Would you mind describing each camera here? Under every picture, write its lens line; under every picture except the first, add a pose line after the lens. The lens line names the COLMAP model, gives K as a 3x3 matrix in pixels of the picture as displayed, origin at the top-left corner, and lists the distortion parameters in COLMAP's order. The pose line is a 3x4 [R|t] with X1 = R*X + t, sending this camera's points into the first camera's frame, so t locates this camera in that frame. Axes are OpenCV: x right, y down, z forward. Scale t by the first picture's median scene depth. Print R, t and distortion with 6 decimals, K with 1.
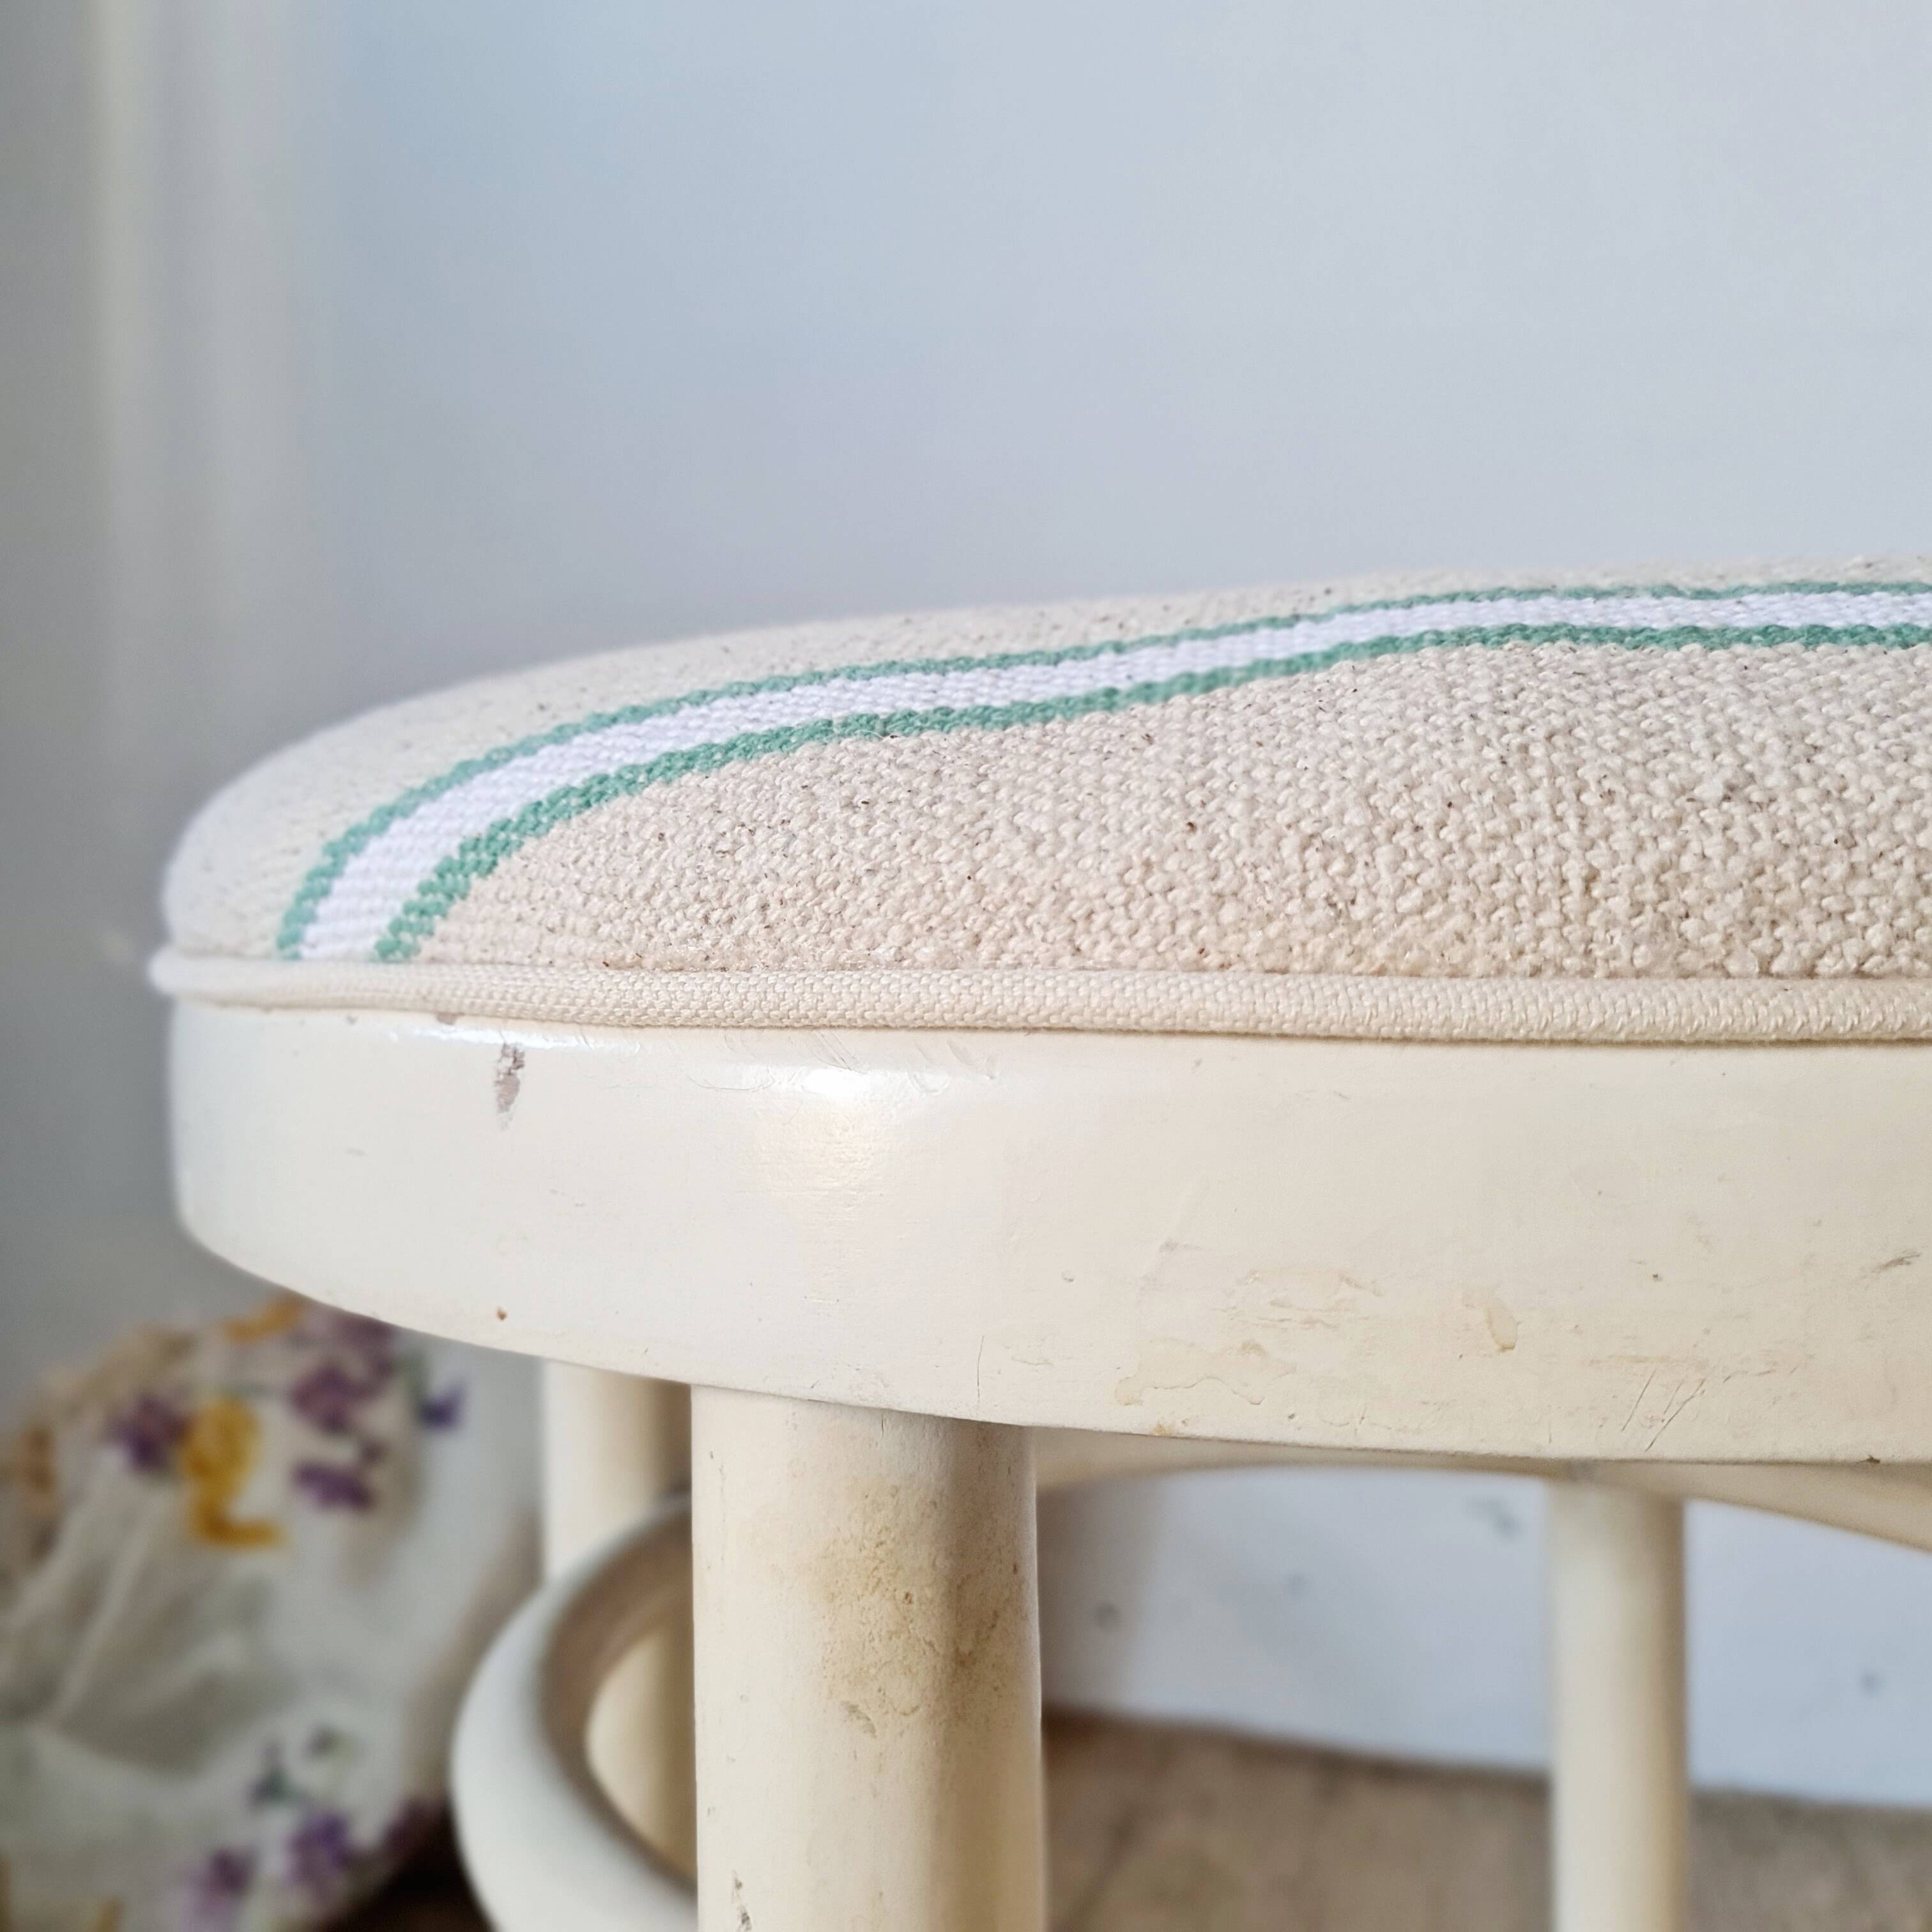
lens RADIAL K [[2033.7, 0, 981.5], [0, 2033.7, 950.8], [0, 0, 1]] dist [0.021613, 0.000000]
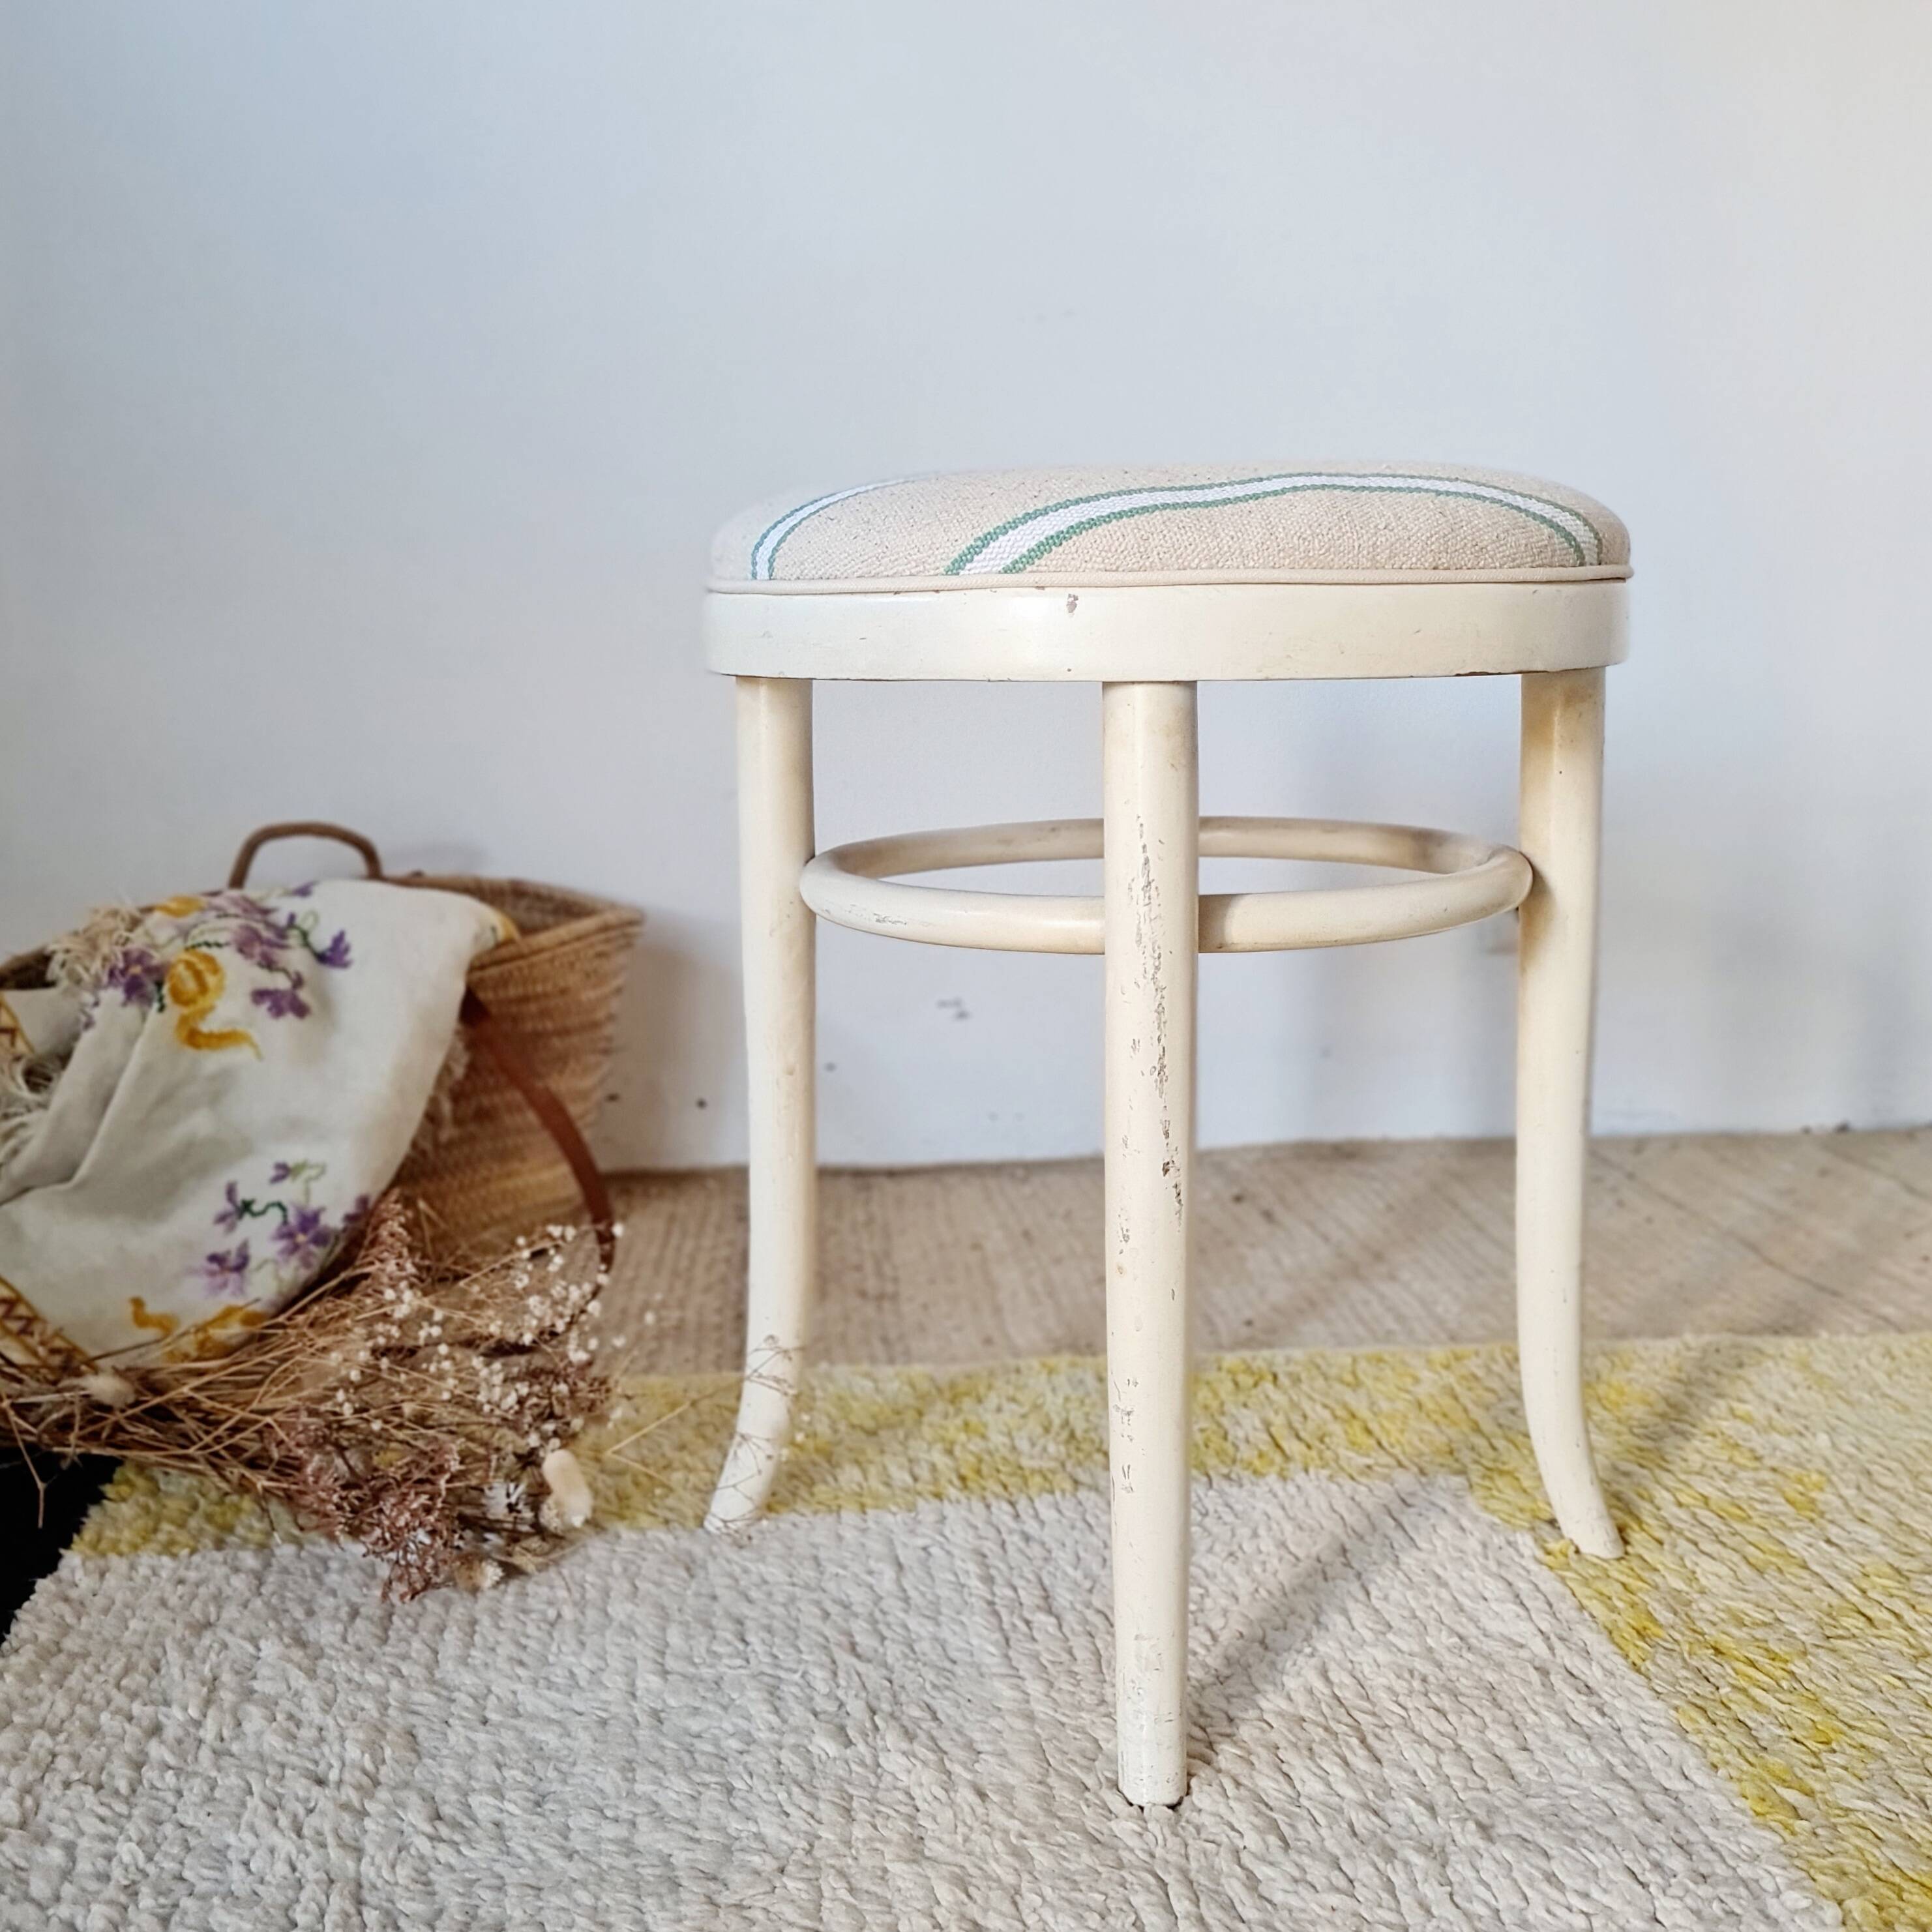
lens RADIAL K [[2033.7, 0, 941.9], [0, 2033.7, 950.6], [0, 0, 1]] dist [0.021613, 0.000000]
pose [[0.927042, -0.058911, 0.370302, -2.070088], [0.014602, 0.992503, 0.121342, 0.264544], [-0.374674, -0.107082, 0.920952, -2.625799]]
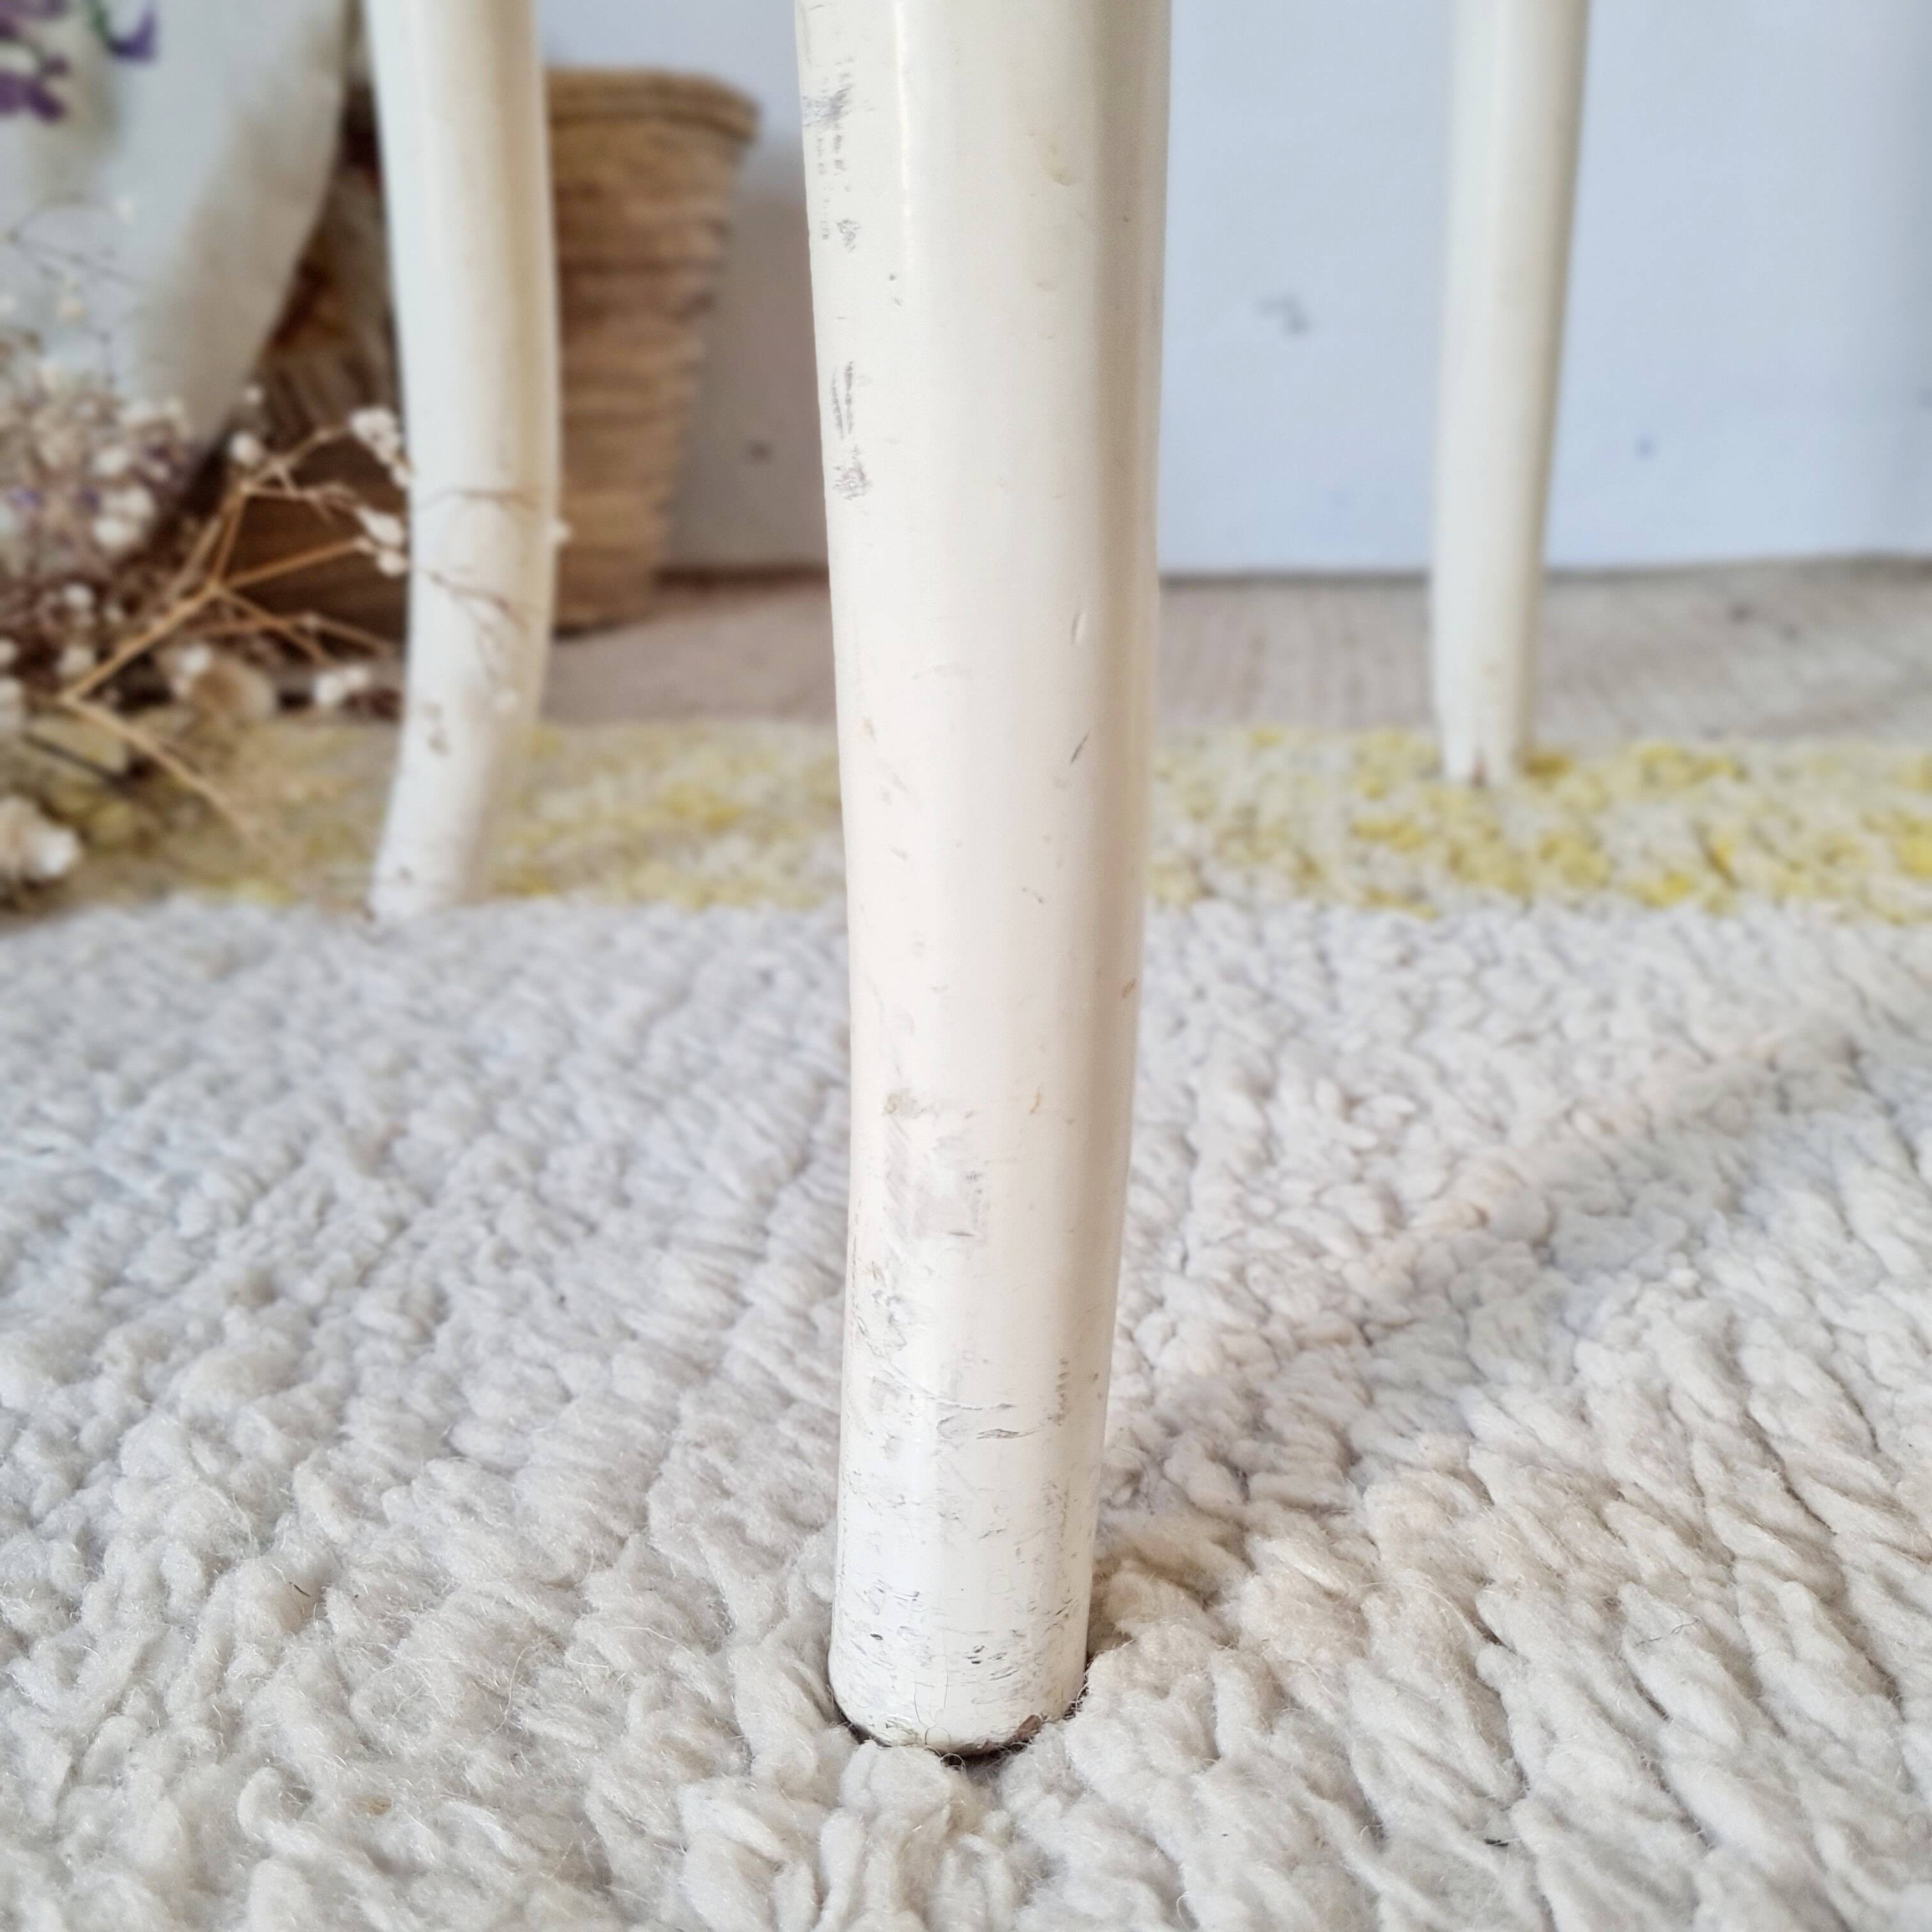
lens RADIAL K [[2033.7, 0, 963.1], [0, 2033.7, 968.0], [0, 0, 1]] dist [0.021613, 0.000000]
pose [[0.991476, -0.049067, 0.120701, -0.110944], [0.014629, 0.962444, 0.271085, 2.016777], [-0.129469, -0.267008, 0.954958, 0.252044]]
